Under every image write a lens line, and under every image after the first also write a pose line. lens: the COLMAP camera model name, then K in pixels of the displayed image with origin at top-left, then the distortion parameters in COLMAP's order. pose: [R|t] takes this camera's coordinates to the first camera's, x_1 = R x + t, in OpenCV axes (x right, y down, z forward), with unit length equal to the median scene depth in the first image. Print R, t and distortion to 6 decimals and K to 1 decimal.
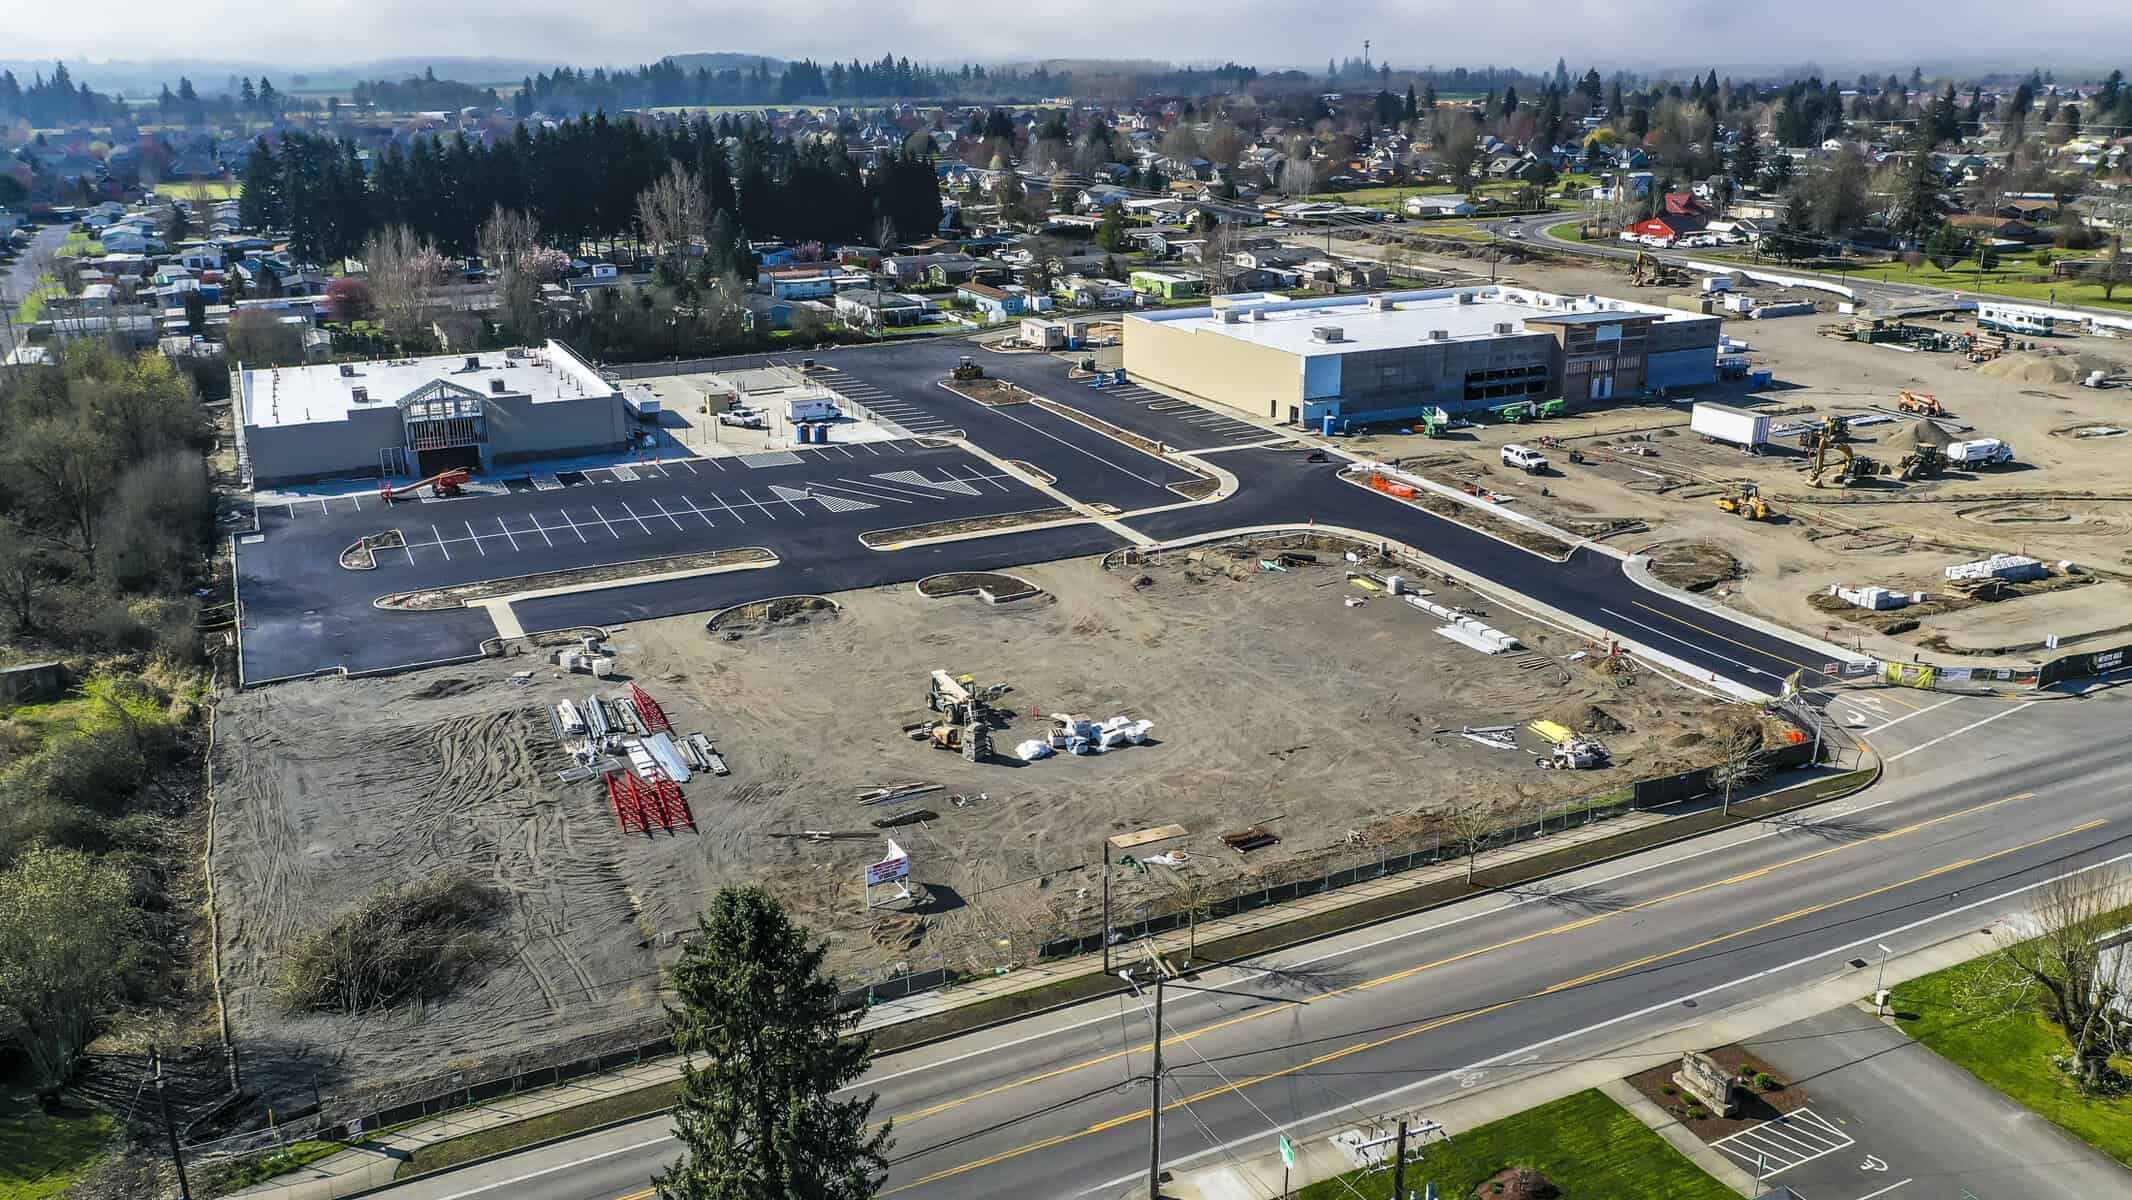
lens RADIAL K [[1654.3, 0, 1053.6], [0, 1654.3, 606.4], [0, 0, 1]] dist [-0.008825, -0.002801]
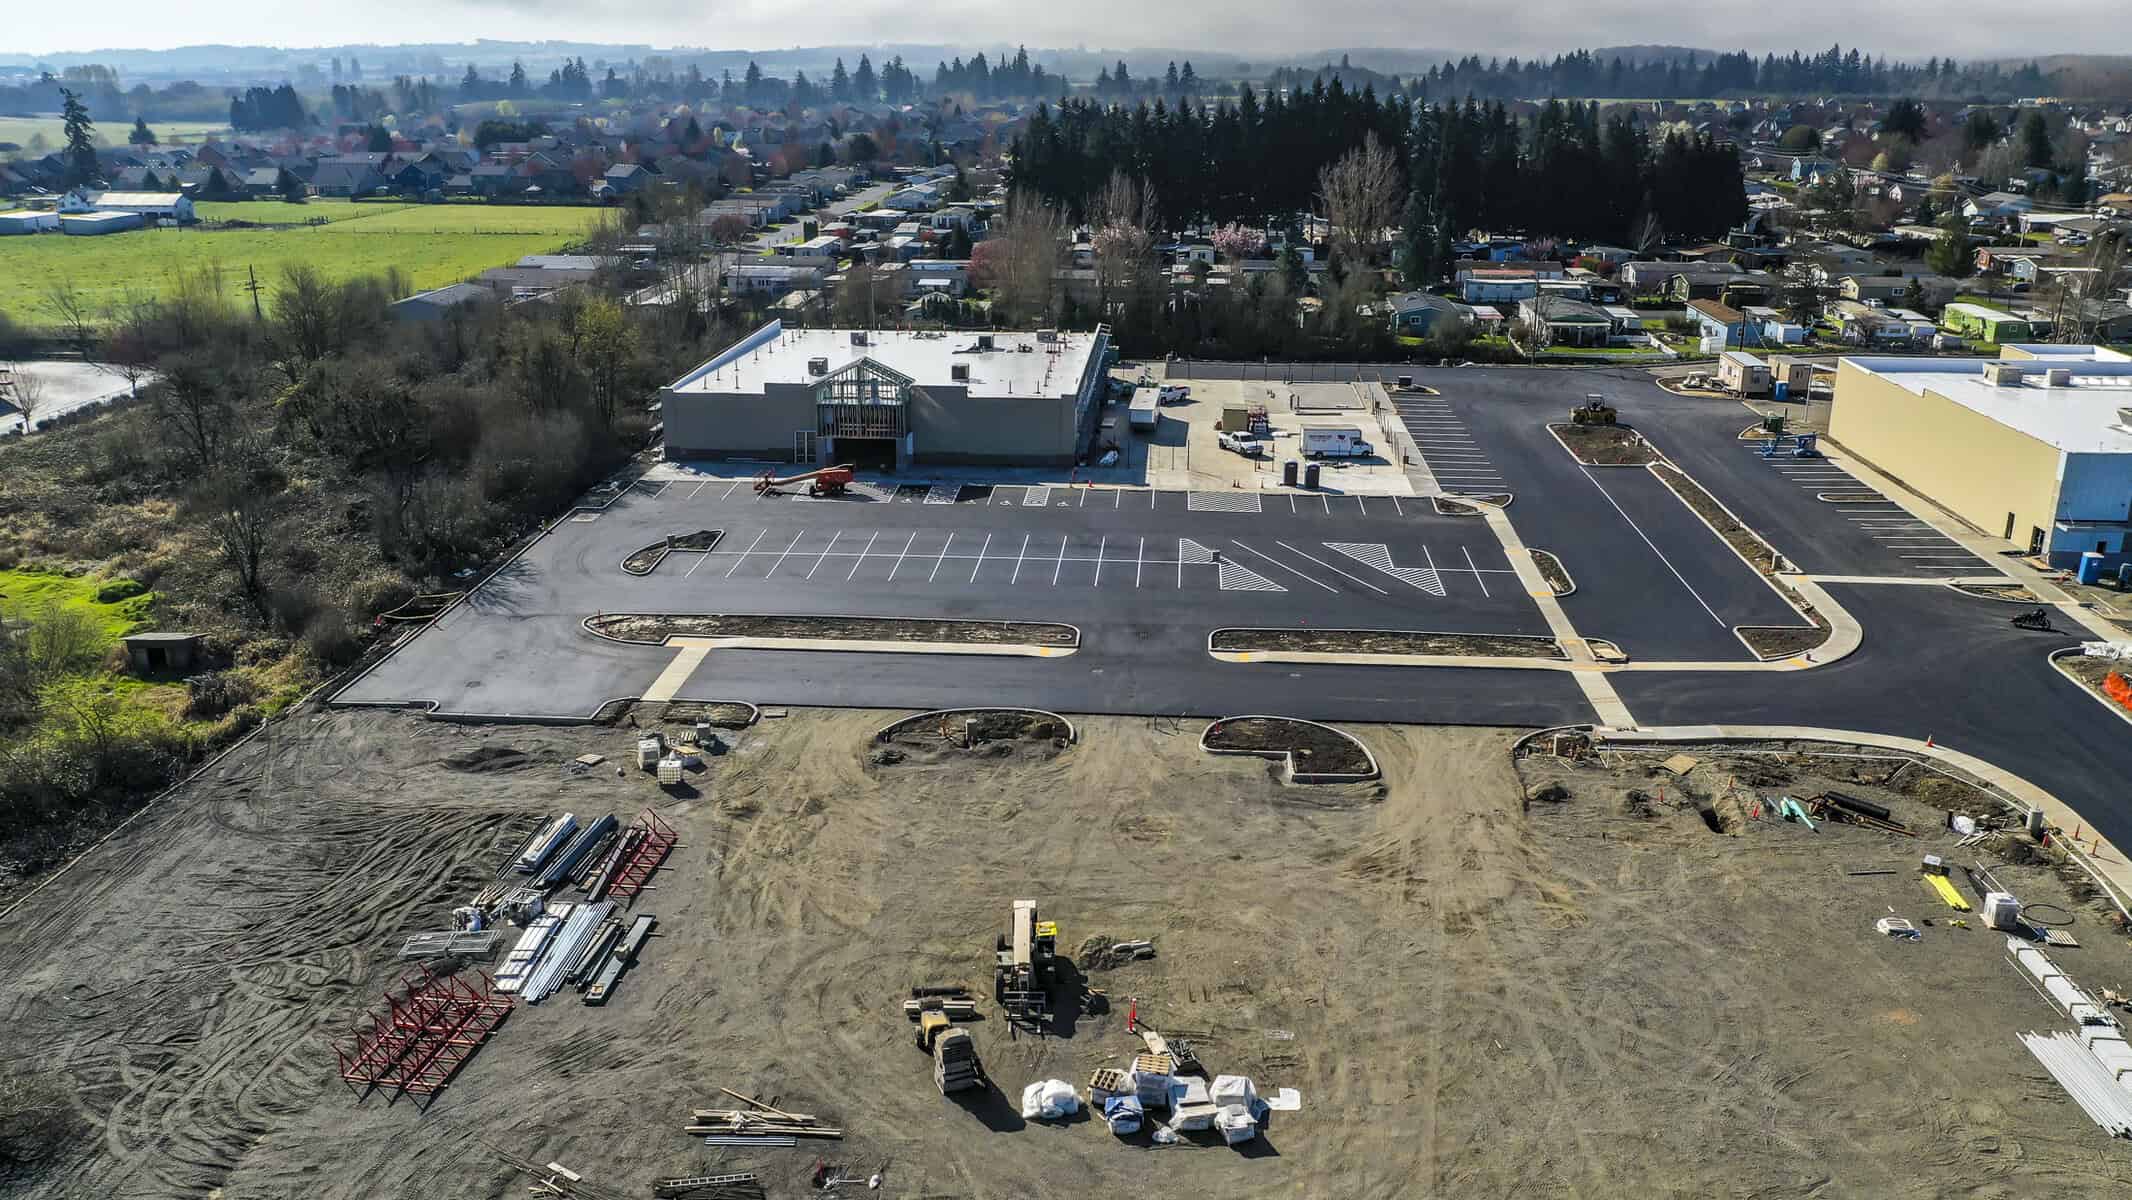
lens RADIAL K [[1651.4, 0, 1066.0], [0, 1651.4, 600.0], [0, 0, 1]] dist [-0.005343, 0.001544]
pose [[0.864081, 0.163236, -0.476150, 0.144225], [-0.163626, 0.985671, 0.040976, -0.065922], [0.476016, 0.042504, 0.878409, 0.304494]]
